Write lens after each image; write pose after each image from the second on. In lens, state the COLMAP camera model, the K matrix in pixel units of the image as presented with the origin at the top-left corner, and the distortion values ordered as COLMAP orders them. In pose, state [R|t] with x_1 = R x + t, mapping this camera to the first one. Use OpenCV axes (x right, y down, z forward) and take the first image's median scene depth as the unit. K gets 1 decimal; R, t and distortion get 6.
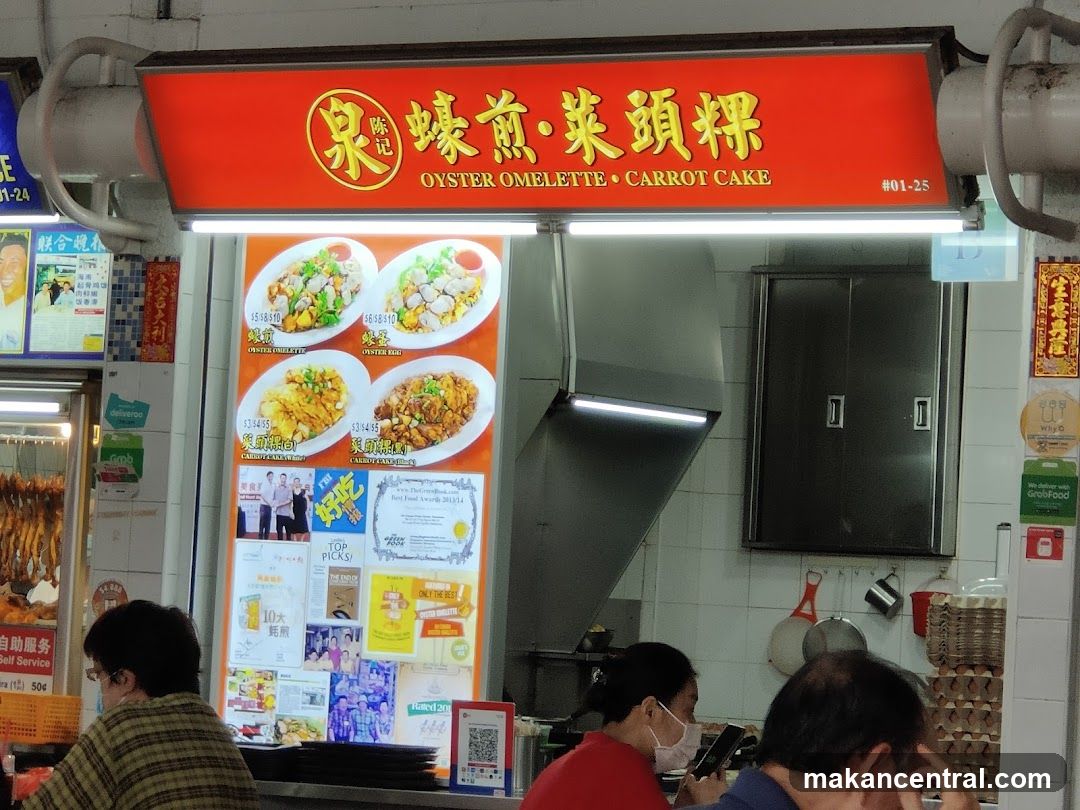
lens RADIAL K [[3704.9, 0, 540.8], [0, 3704.9, 405.8], [0, 0, 1]] dist [0.402735, -14.132746]
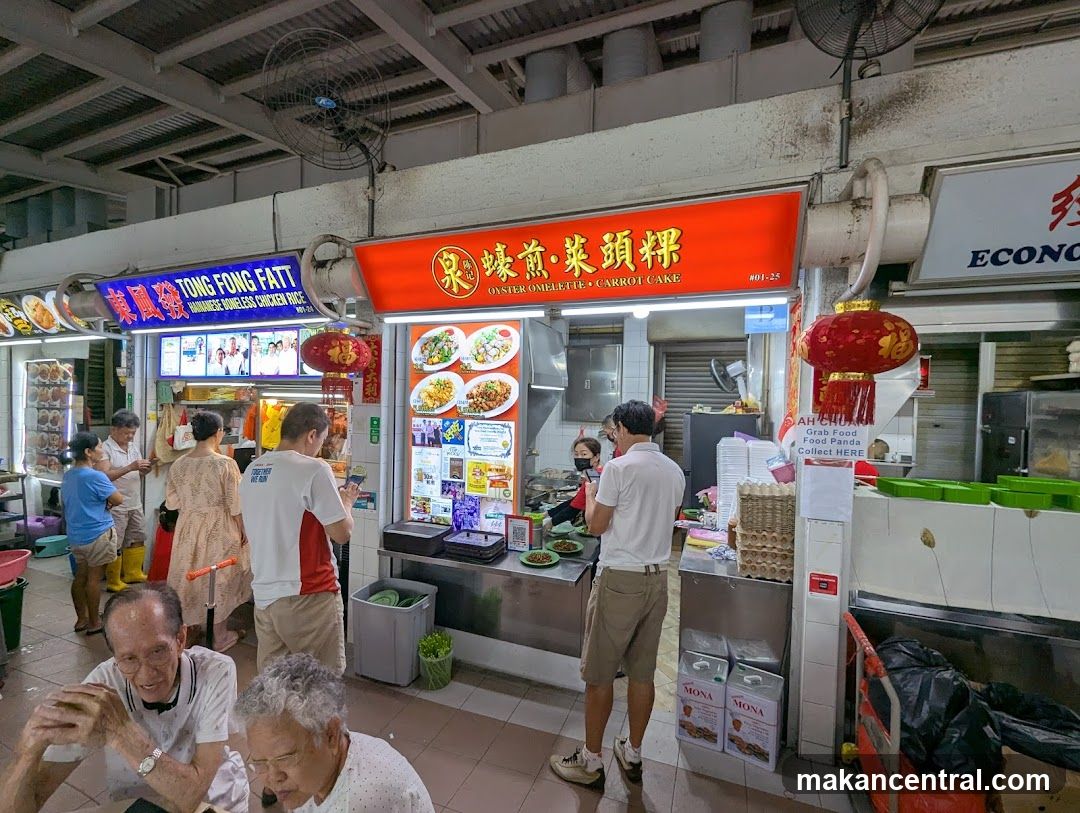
lens RADIAL K [[429.0, 0, 540.8], [0, 429.0, 401.4], [0, 0, 1]] dist [-0.003298, -0.000160]
pose [[0.985175, -0.039028, 0.167055, -0.043840], [0.027209, 0.997000, 0.072467, -0.014302], [-0.169382, -0.066848, 0.983281, 0.712044]]
